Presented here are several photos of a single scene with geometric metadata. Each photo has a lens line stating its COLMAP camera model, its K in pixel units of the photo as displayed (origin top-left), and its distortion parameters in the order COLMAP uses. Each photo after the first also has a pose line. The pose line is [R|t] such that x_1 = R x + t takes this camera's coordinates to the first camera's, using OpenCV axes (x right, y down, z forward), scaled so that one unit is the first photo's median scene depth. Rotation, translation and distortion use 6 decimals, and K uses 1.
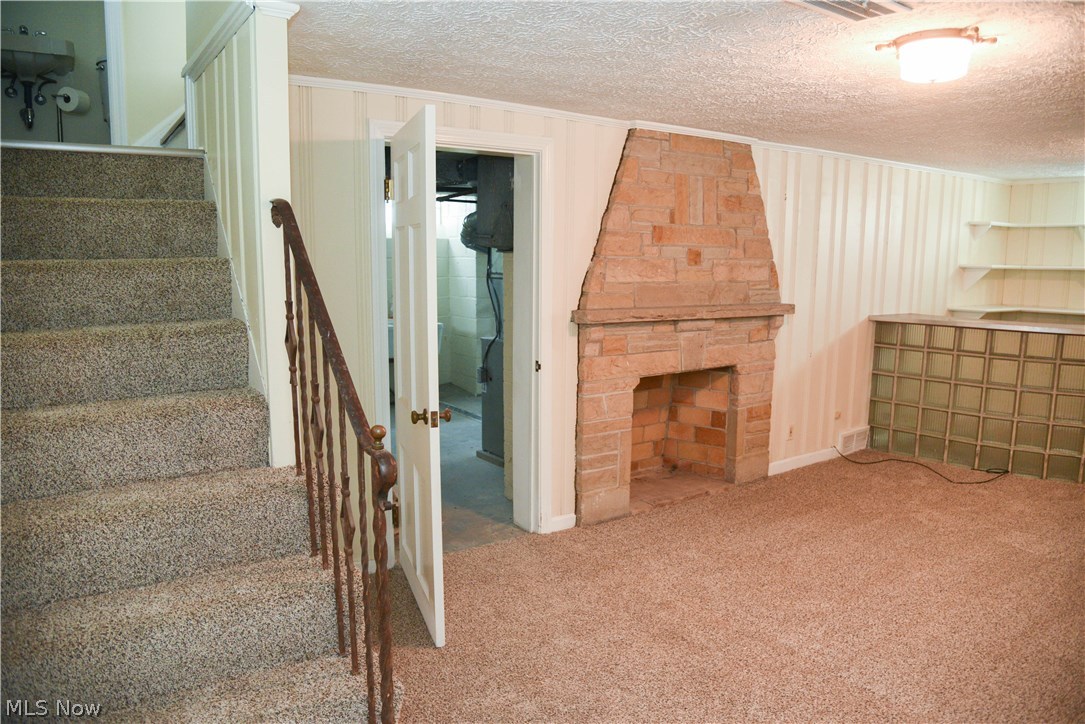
lens RADIAL K [[737.1, 0, 535.2], [0, 737.1, 364.6], [0, 0, 1]] dist [-0.103766, 0.044753]
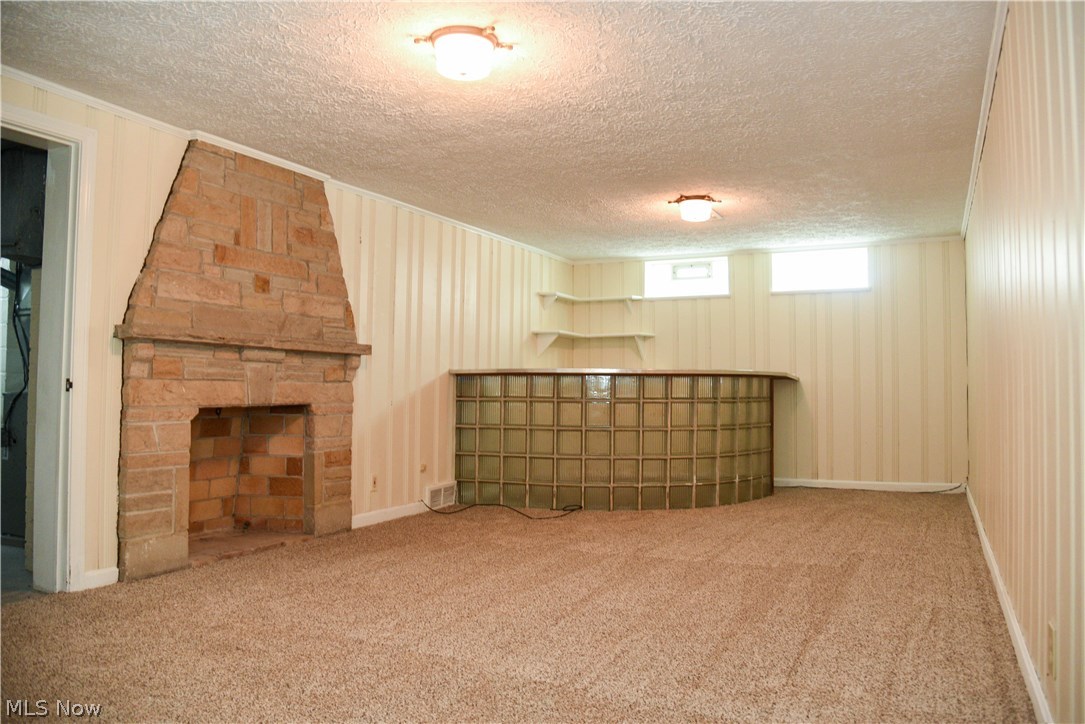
lens RADIAL K [[794.7, 0, 546.7], [0, 794.7, 361.2], [0, 0, 1]] dist [-0.102209, 0.053345]
pose [[0.869713, 0.020558, 0.493129, 0.038884], [0.070789, 0.983606, -0.165853, 0.140092], [-0.488454, 0.179153, 0.854000, -0.024167]]
